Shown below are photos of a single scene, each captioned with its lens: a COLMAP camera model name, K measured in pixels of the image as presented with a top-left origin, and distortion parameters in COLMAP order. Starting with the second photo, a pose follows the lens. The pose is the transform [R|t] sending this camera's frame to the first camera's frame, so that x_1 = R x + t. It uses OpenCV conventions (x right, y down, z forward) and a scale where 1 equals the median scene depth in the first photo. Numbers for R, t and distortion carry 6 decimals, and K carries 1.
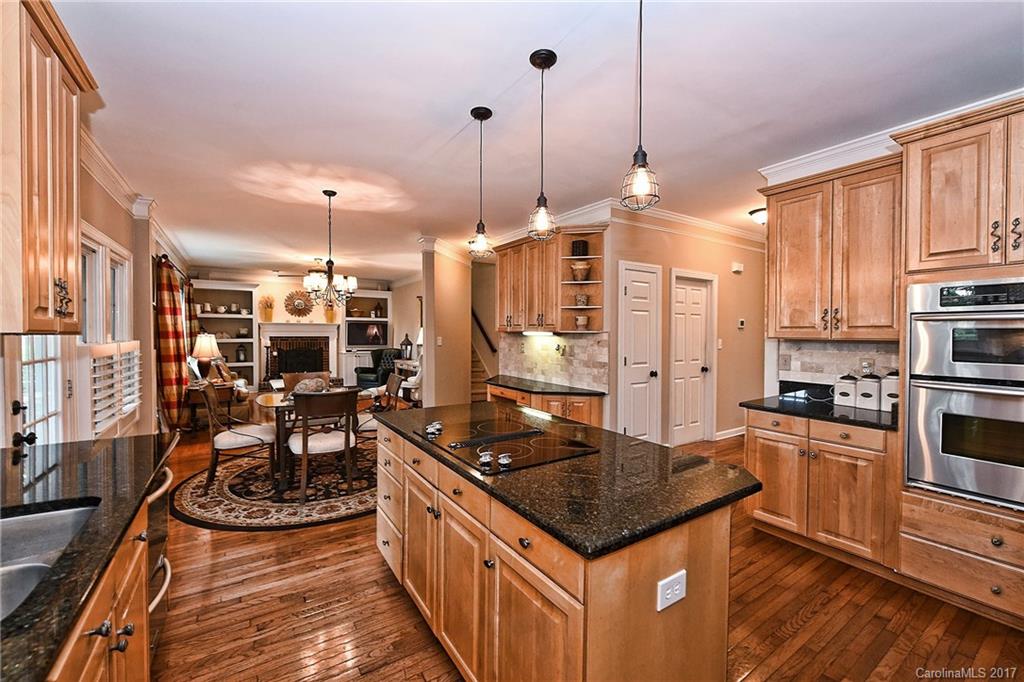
lens RADIAL K [[429.5, 0, 518.1], [0, 429.5, 338.0], [0, 0, 1]] dist [-0.000028, 0.000081]
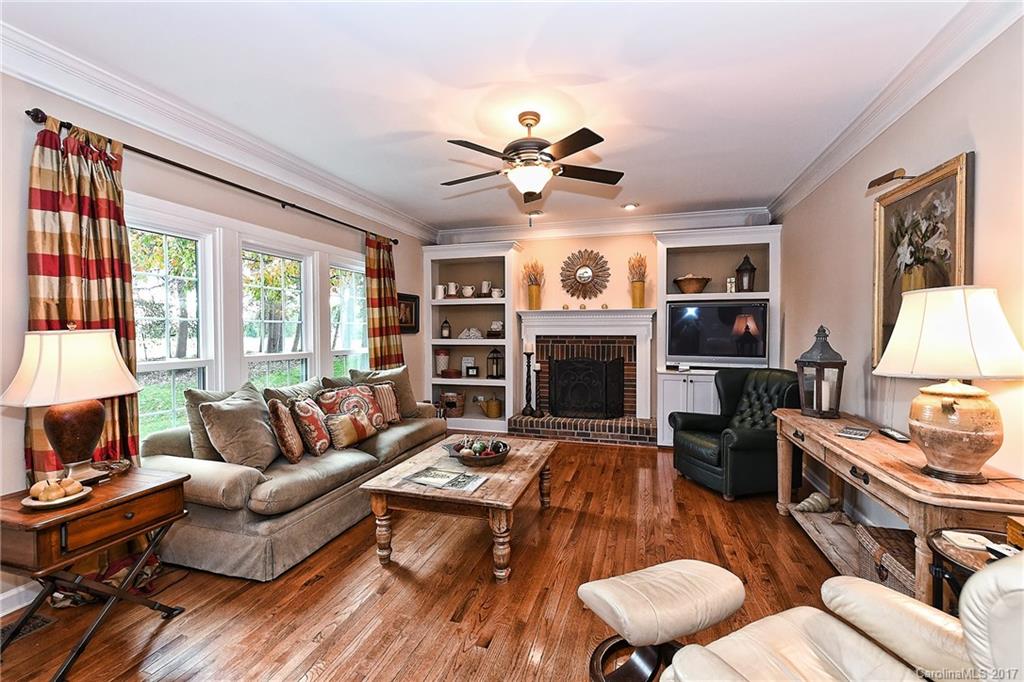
lens RADIAL K [[429.5, 0, 515.7], [0, 429.5, 339.7], [0, 0, 1]] dist [-0.000028, 0.000081]
pose [[0.629501, 0.012178, -0.776904, -0.154657], [-0.008566, 0.999925, 0.008733, -0.002603], [0.776953, 0.001158, 0.629558, 0.622108]]
